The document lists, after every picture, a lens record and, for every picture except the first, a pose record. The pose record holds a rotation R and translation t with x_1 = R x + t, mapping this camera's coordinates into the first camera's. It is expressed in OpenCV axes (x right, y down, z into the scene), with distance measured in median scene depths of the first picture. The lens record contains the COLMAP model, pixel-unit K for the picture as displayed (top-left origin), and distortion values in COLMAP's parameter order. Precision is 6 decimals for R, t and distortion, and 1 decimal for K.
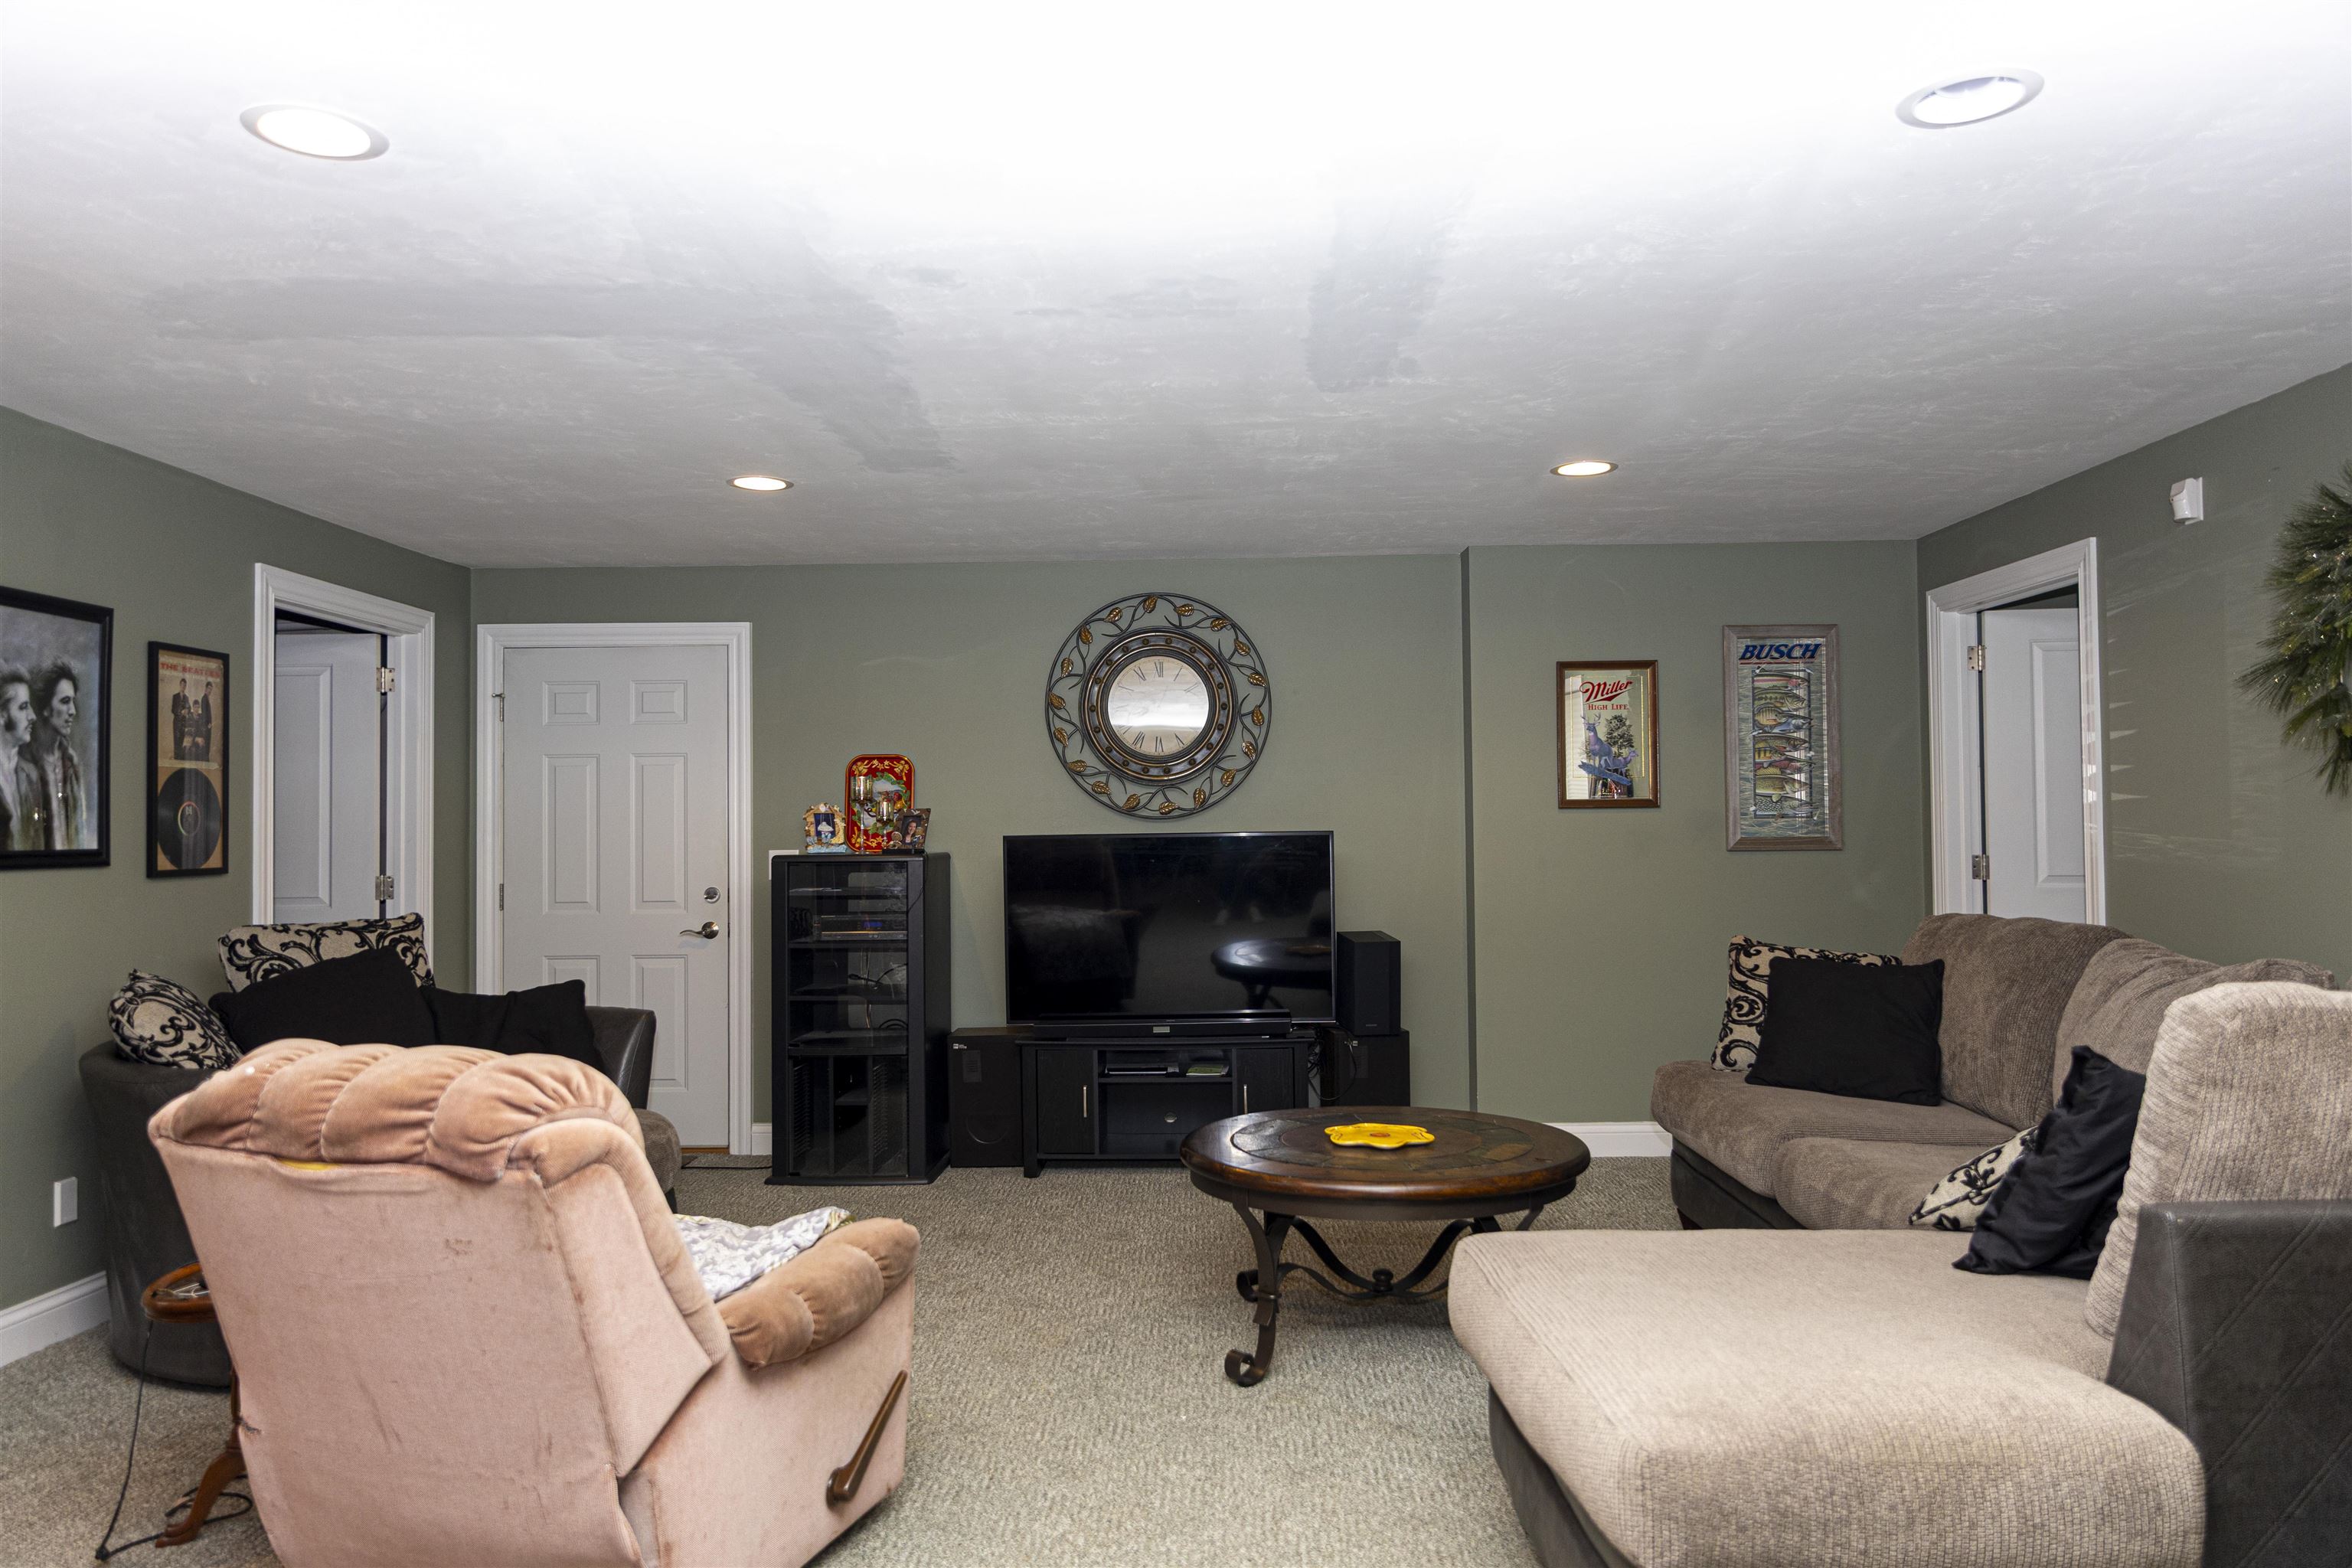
lens RADIAL K [[1568.5, 0, 1176.0], [0, 1568.5, 784.0], [0, 0, 1]] dist [0.001926, -0.006054]
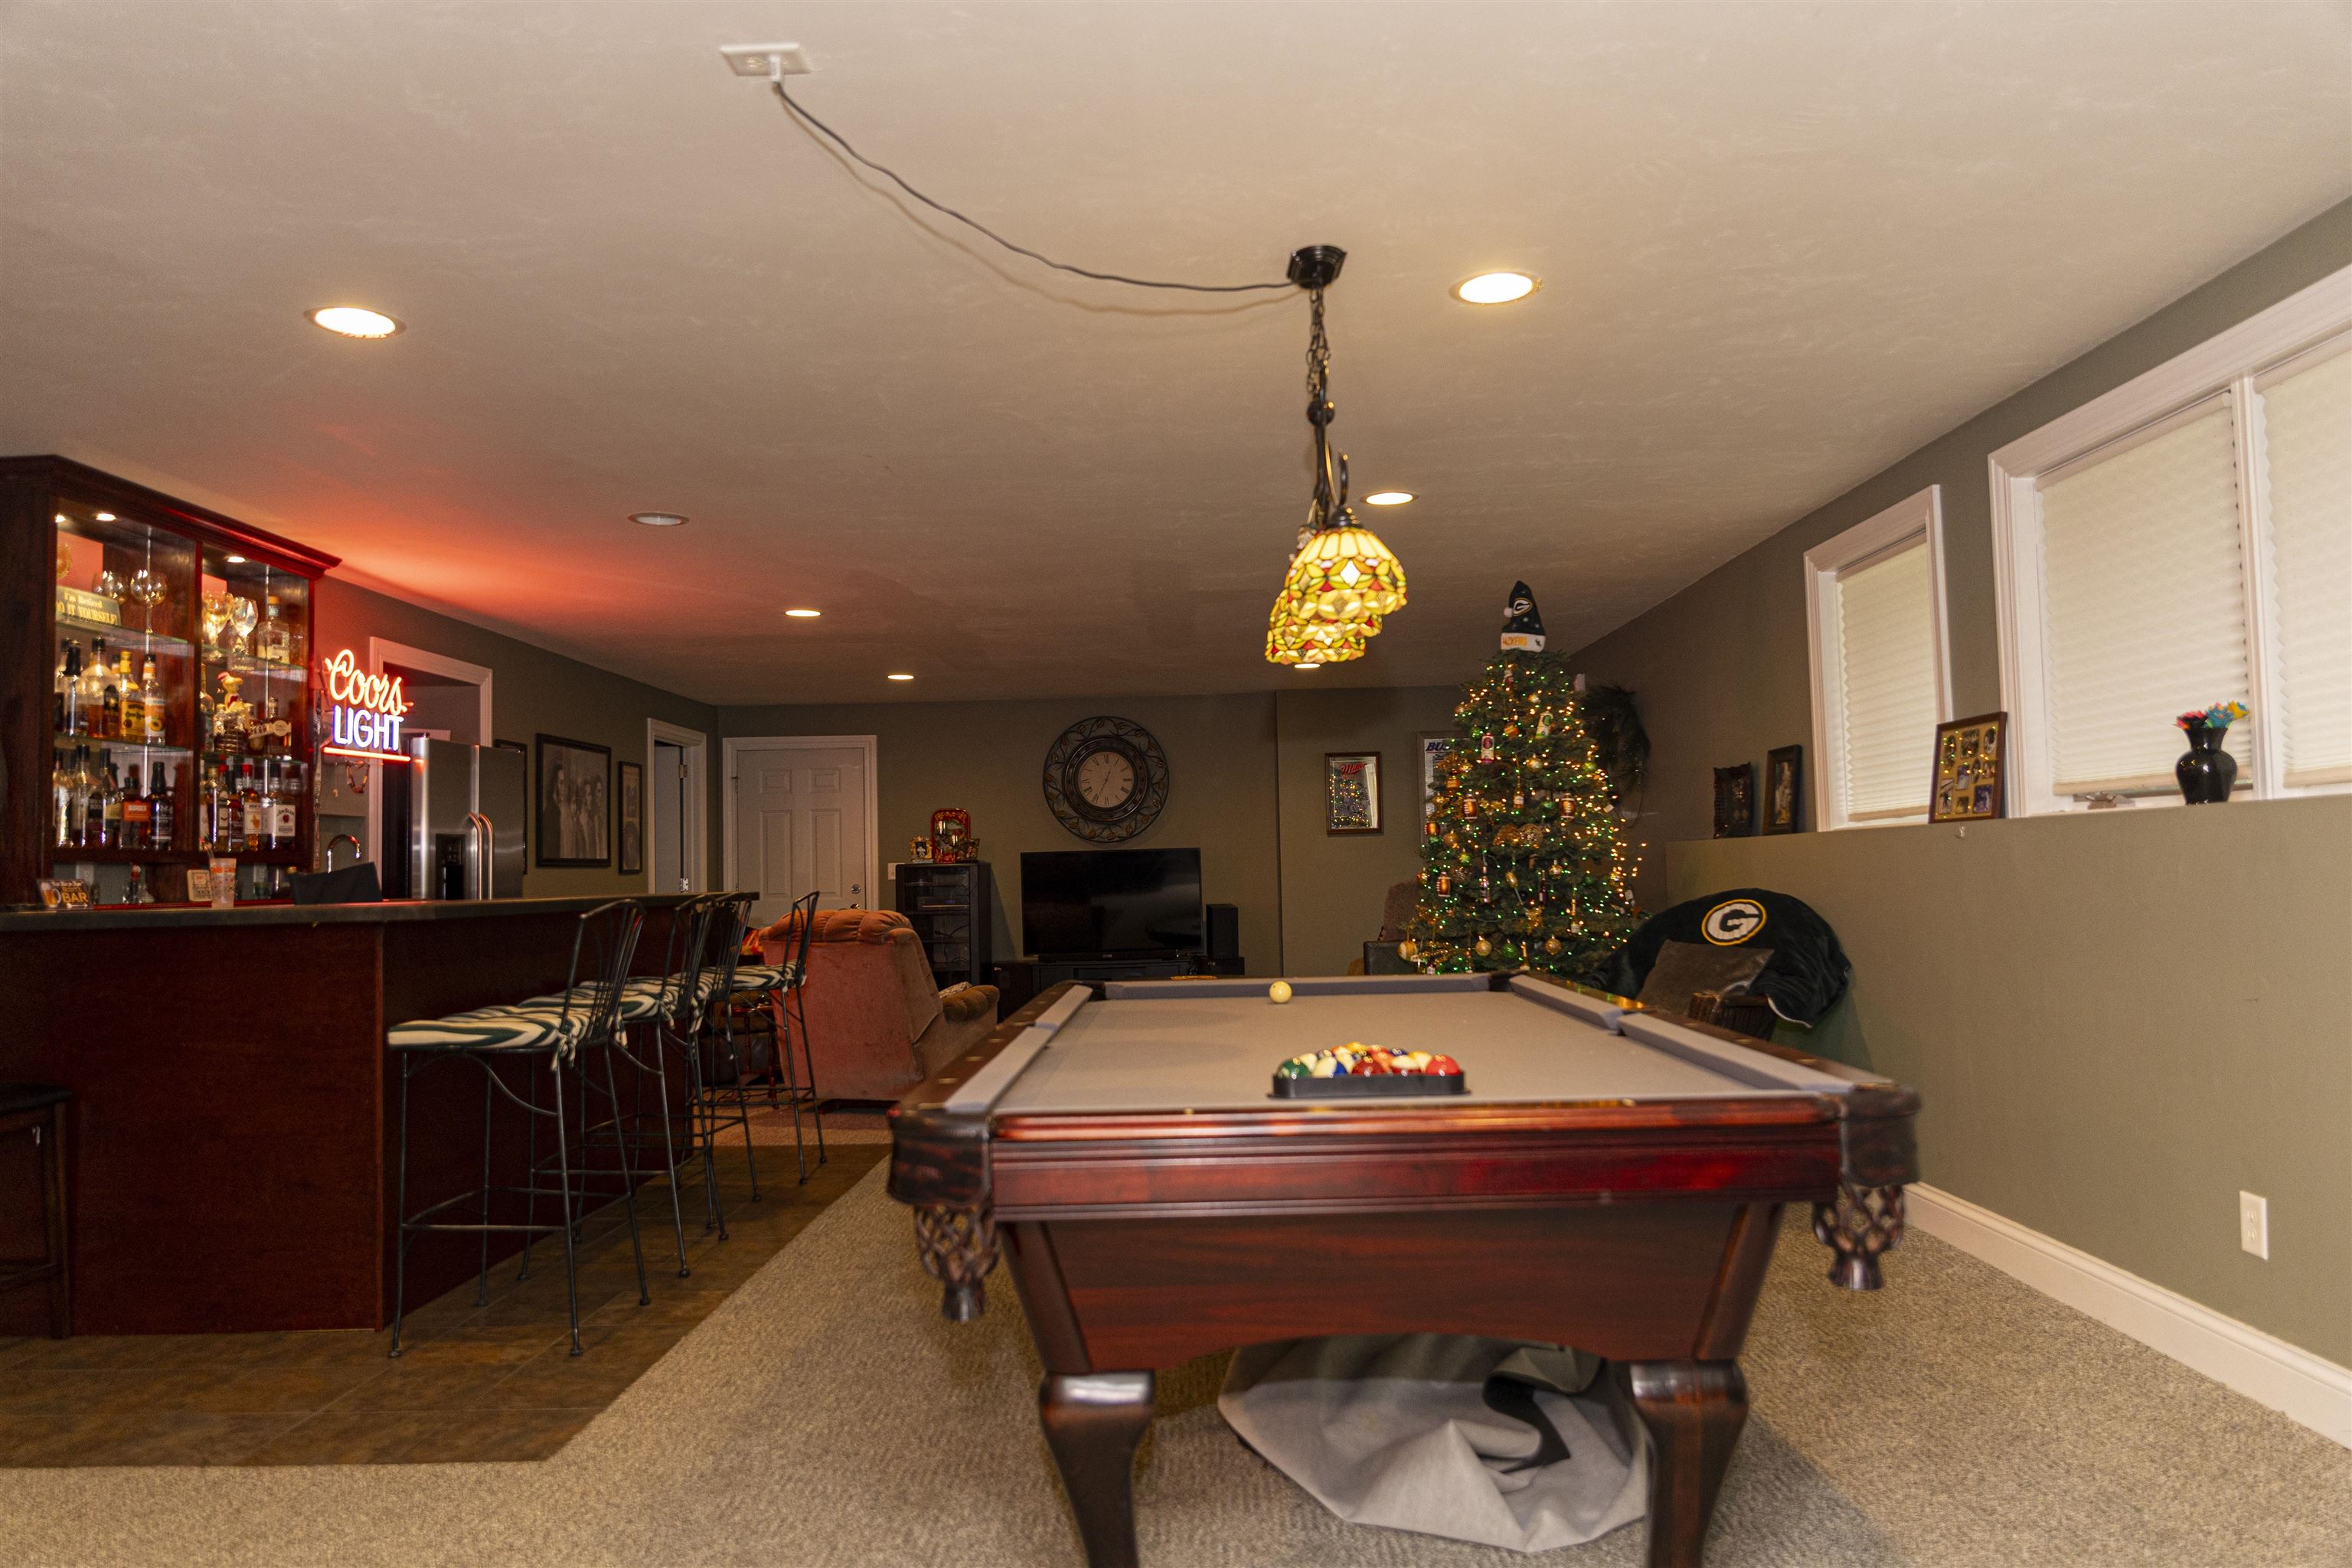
lens RADIAL K [[1568.5, 0, 1176.0], [0, 1568.5, 784.0], [0, 0, 1]] dist [0.001926, -0.006054]
pose [[0.999949, -0.010097, 0.000936, 0.067082], [0.010116, 0.999682, -0.023109, -0.002769], [-0.000702, 0.023117, 0.999733, -0.790981]]
